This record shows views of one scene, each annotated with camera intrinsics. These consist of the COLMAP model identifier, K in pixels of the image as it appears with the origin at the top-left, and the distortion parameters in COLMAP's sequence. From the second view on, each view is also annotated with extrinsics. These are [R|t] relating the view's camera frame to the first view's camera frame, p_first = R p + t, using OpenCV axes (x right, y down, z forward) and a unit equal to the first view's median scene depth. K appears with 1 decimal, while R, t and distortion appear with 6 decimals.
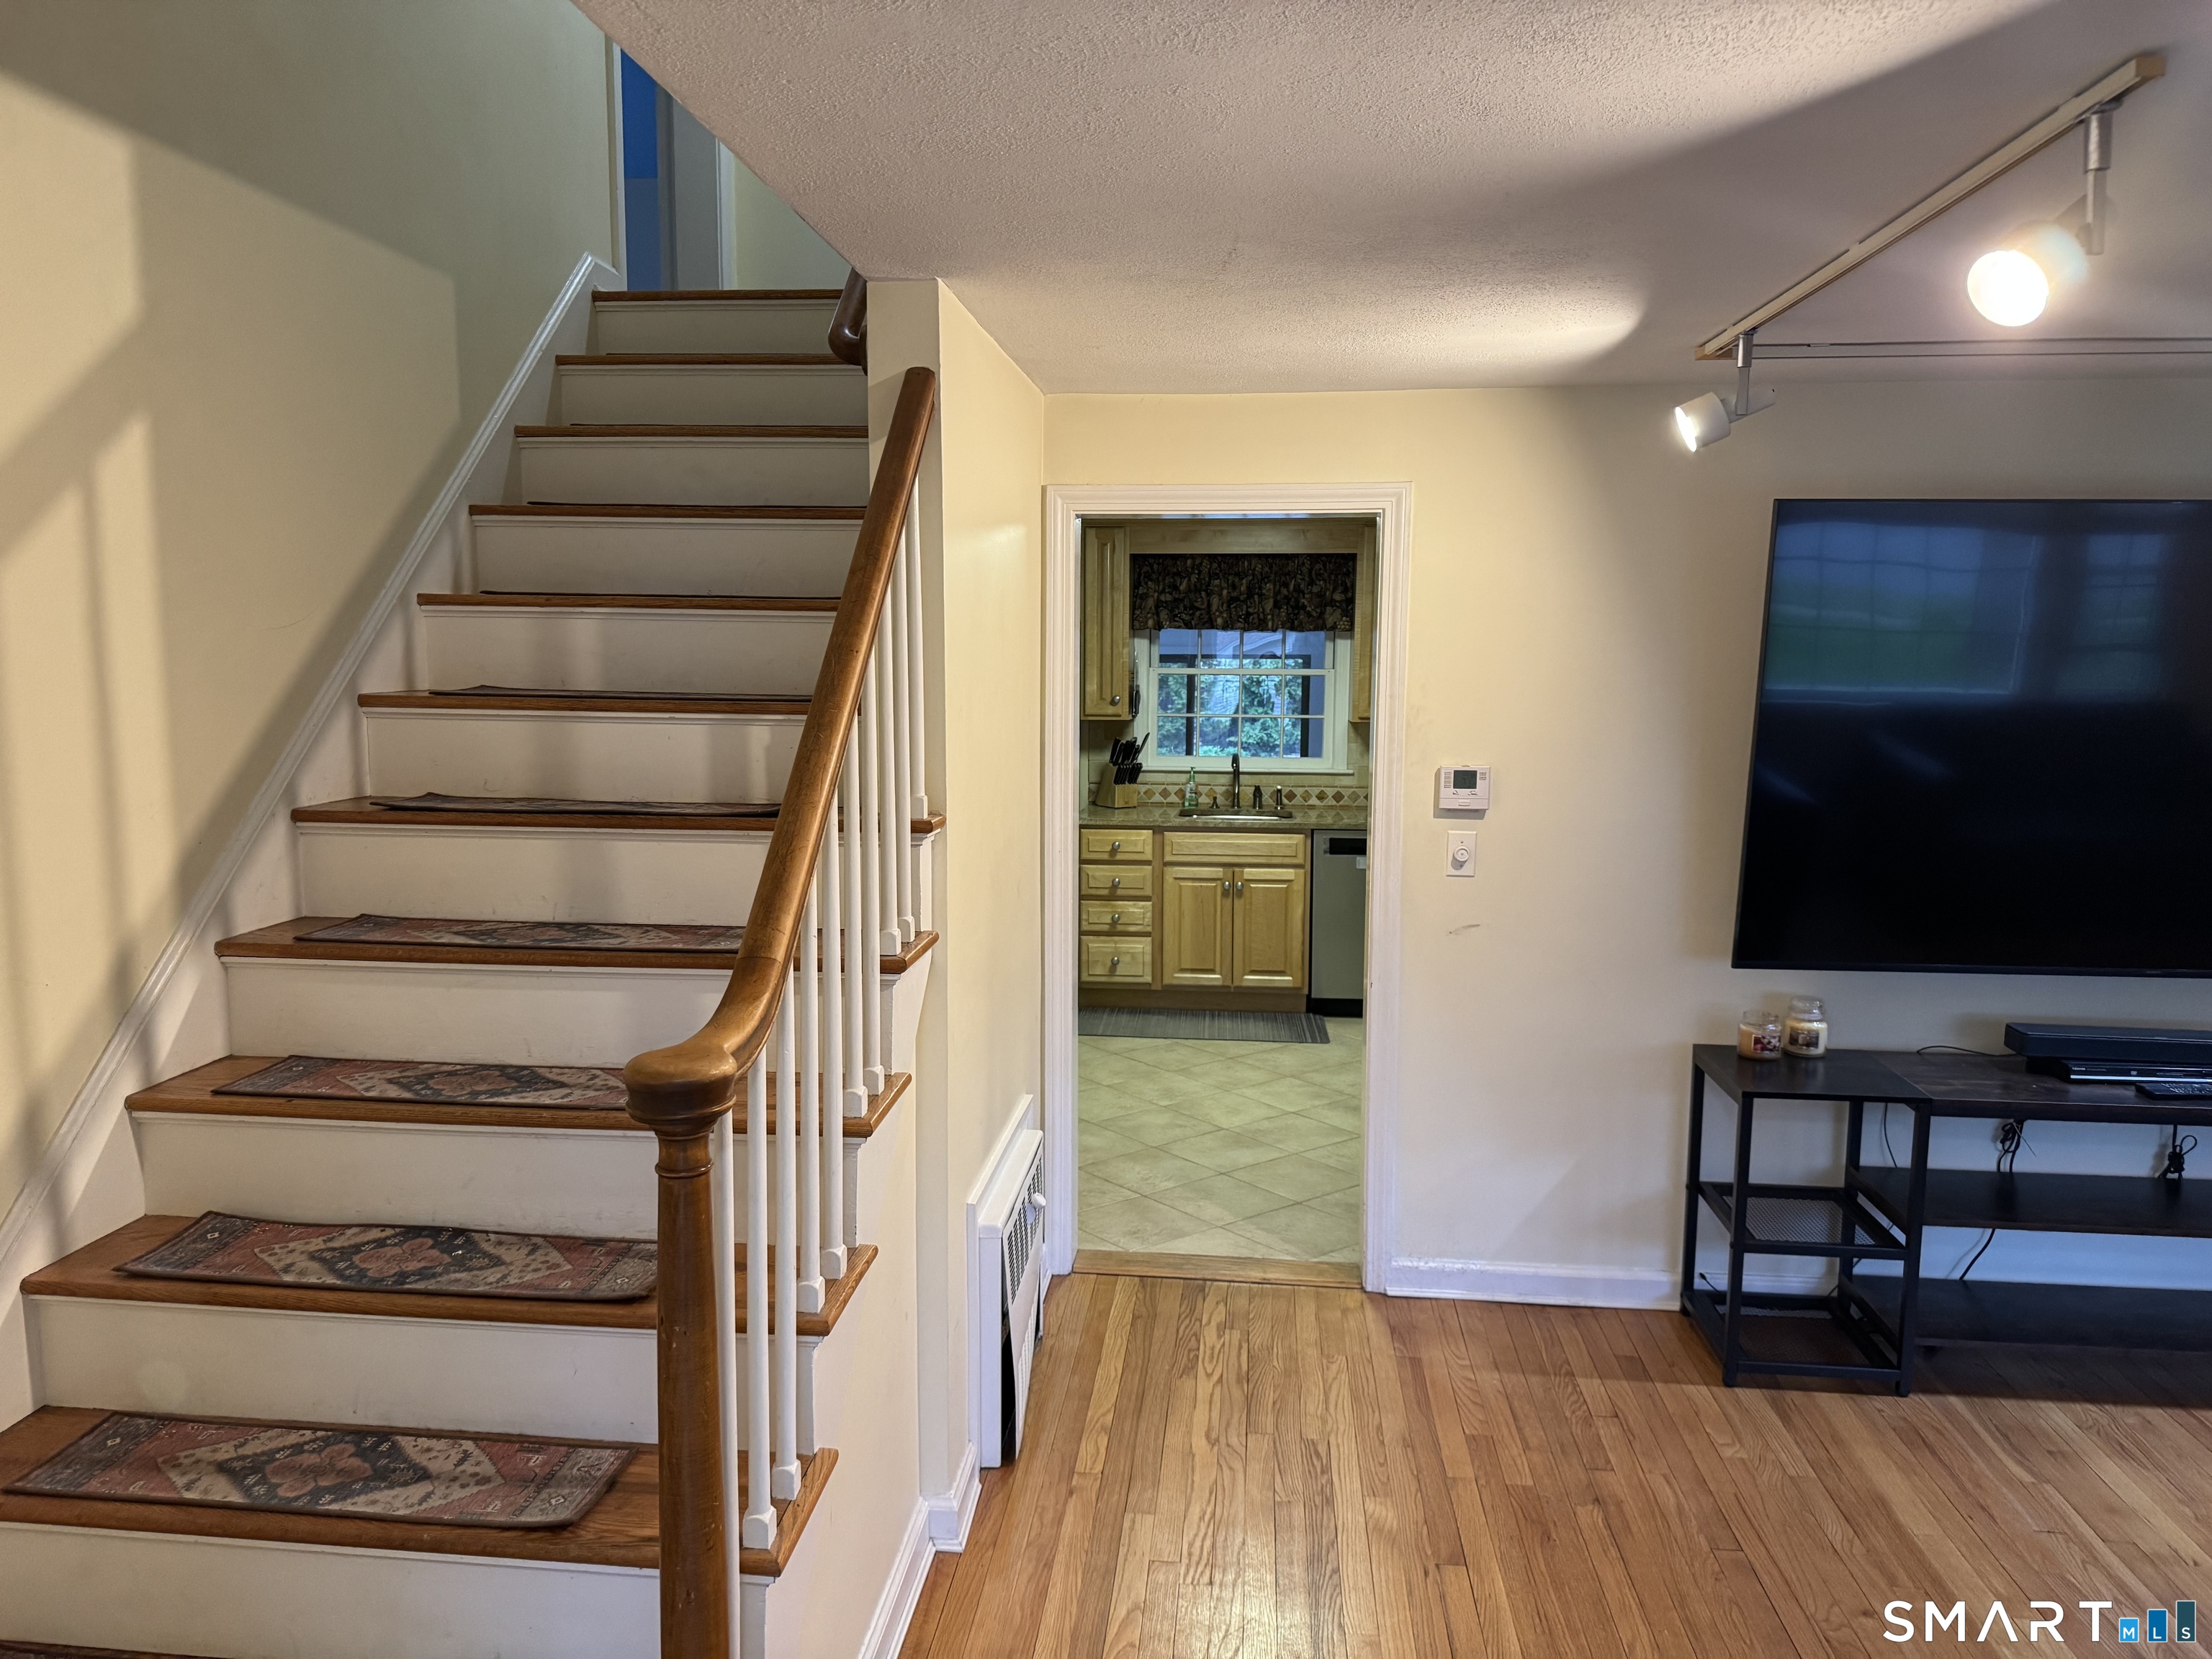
lens RADIAL K [[1586.9, 0, 1046.0], [0, 1586.9, 861.7], [0, 0, 1]] dist [0.089328, -0.072771]
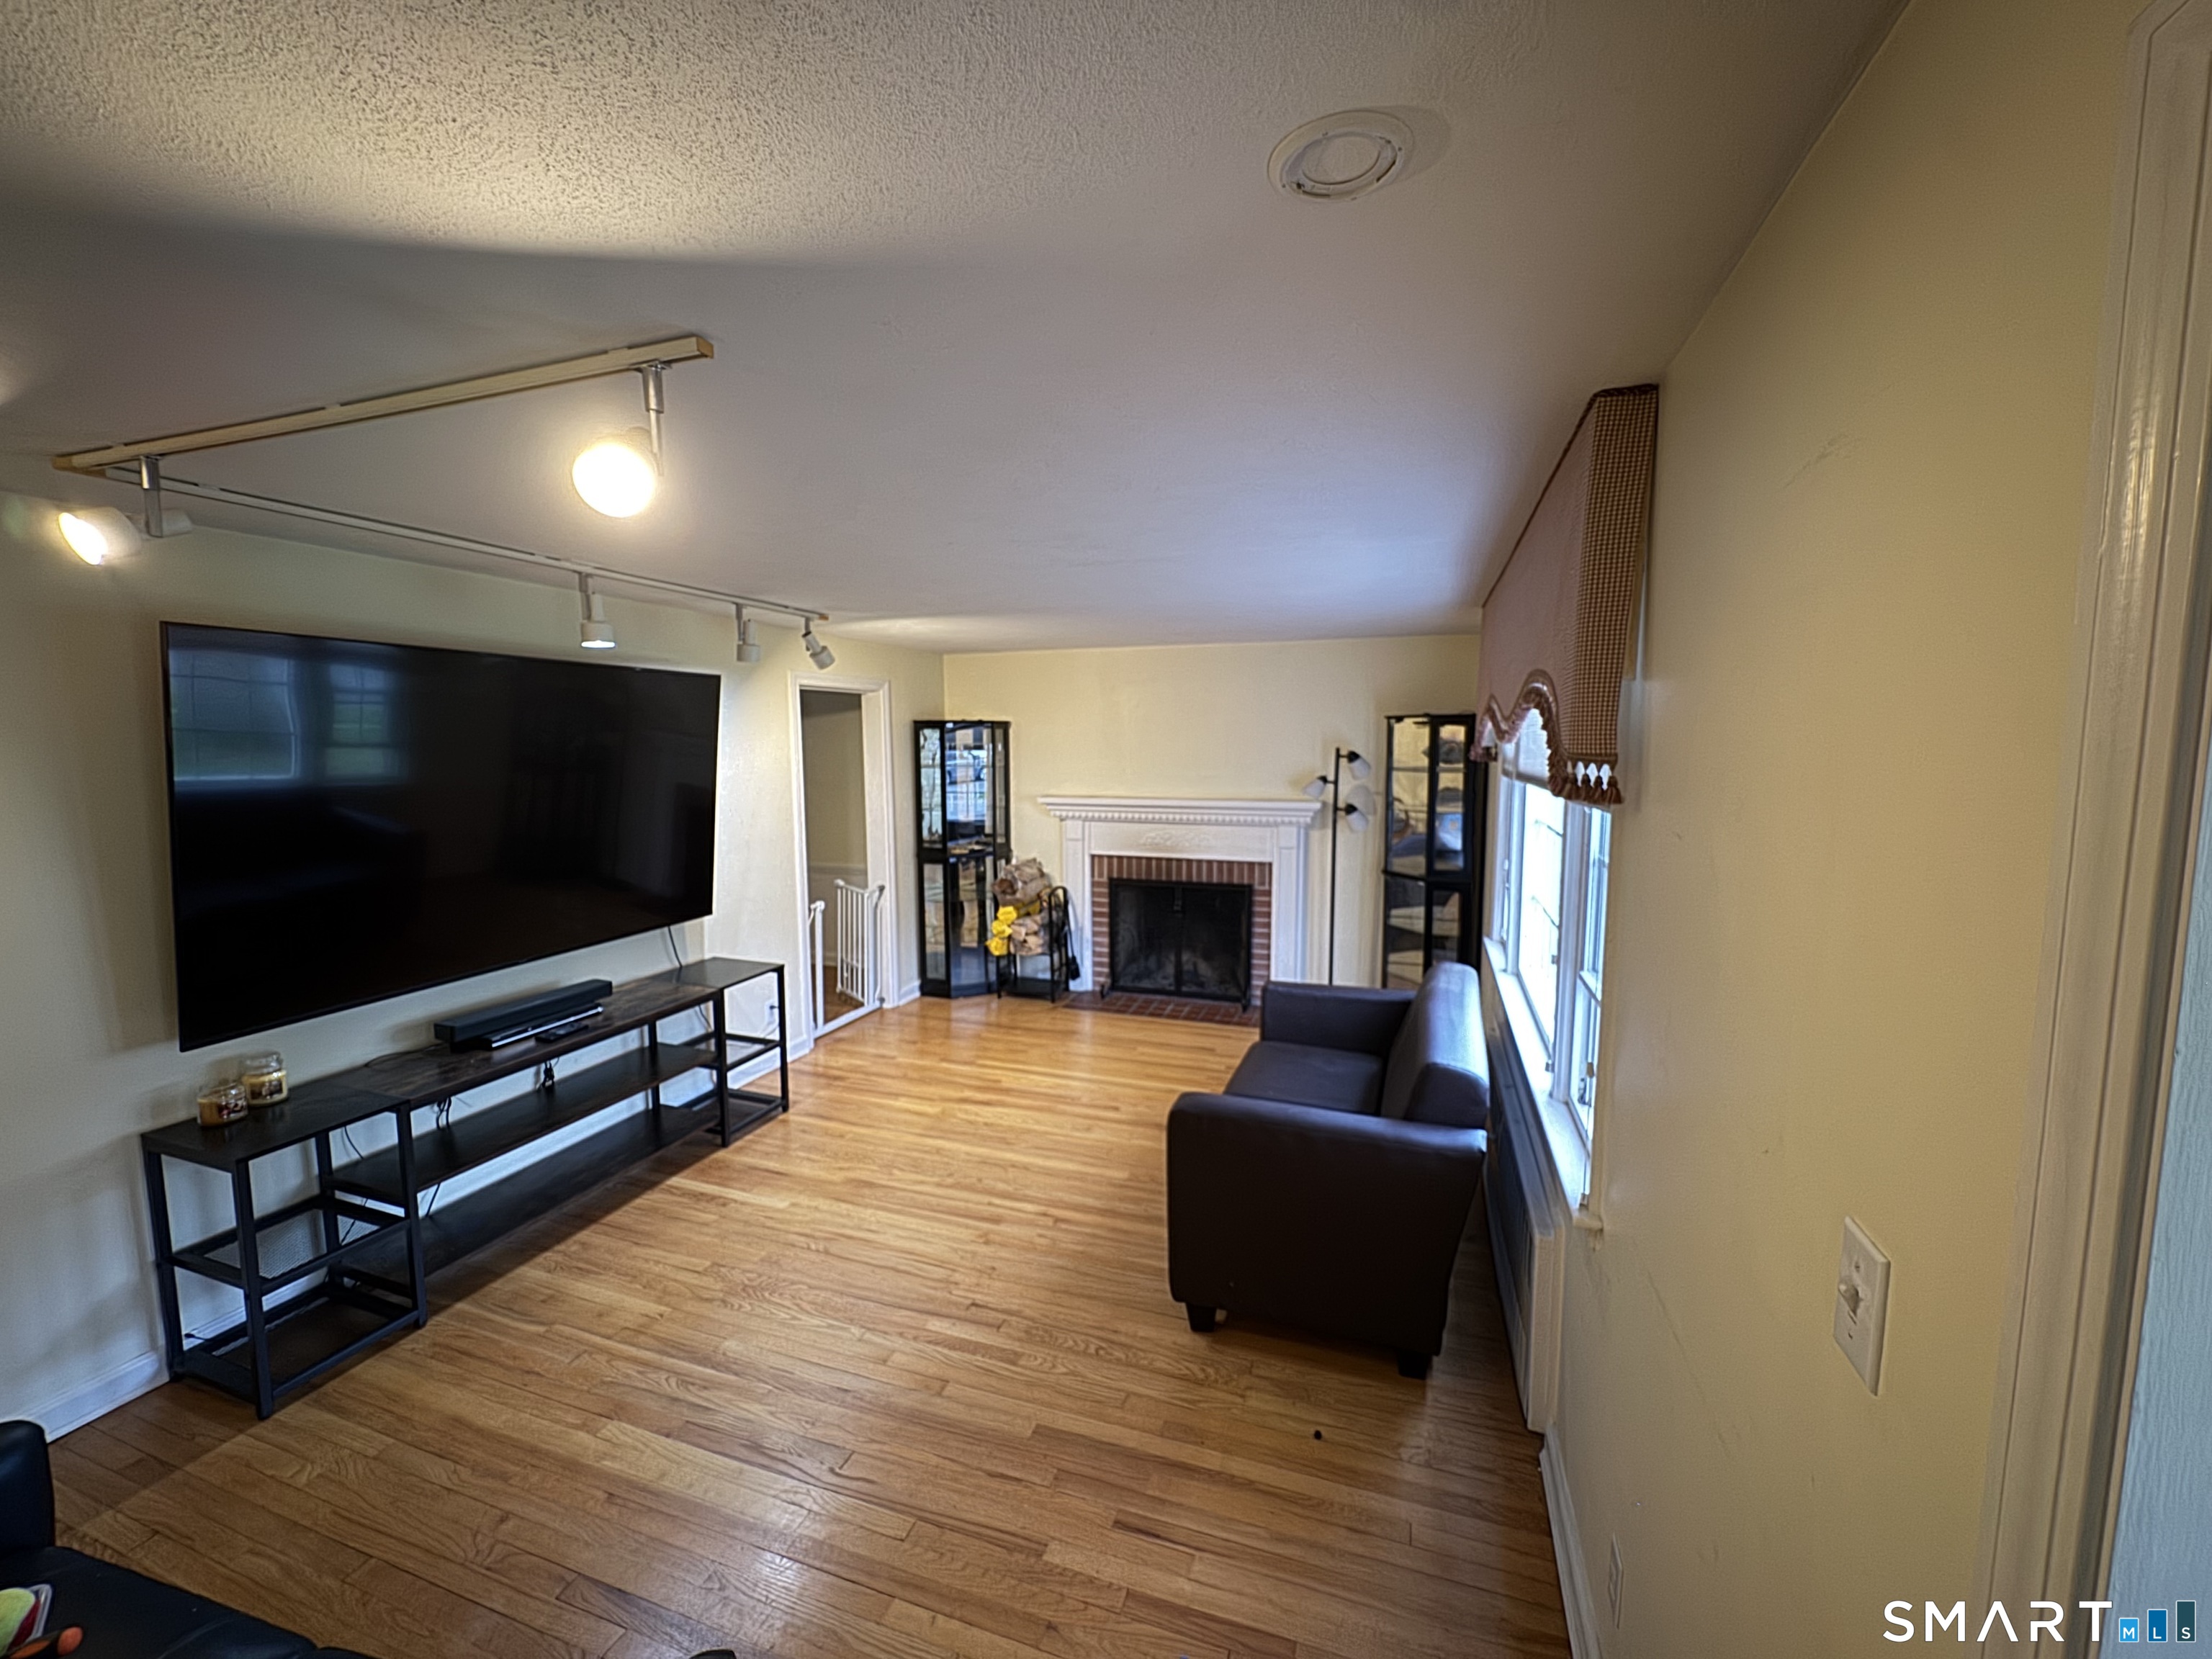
lens RADIAL K [[896.6, 0, 1103.8], [0, 896.6, 824.8], [0, 0, 1]] dist [-0.009276, 0.001423]
pose [[0.198610, -0.108407, 0.974065, -0.014152], [0.134635, 0.987459, 0.082446, -0.052971], [-0.970787, 0.114769, 0.210715, 0.275007]]
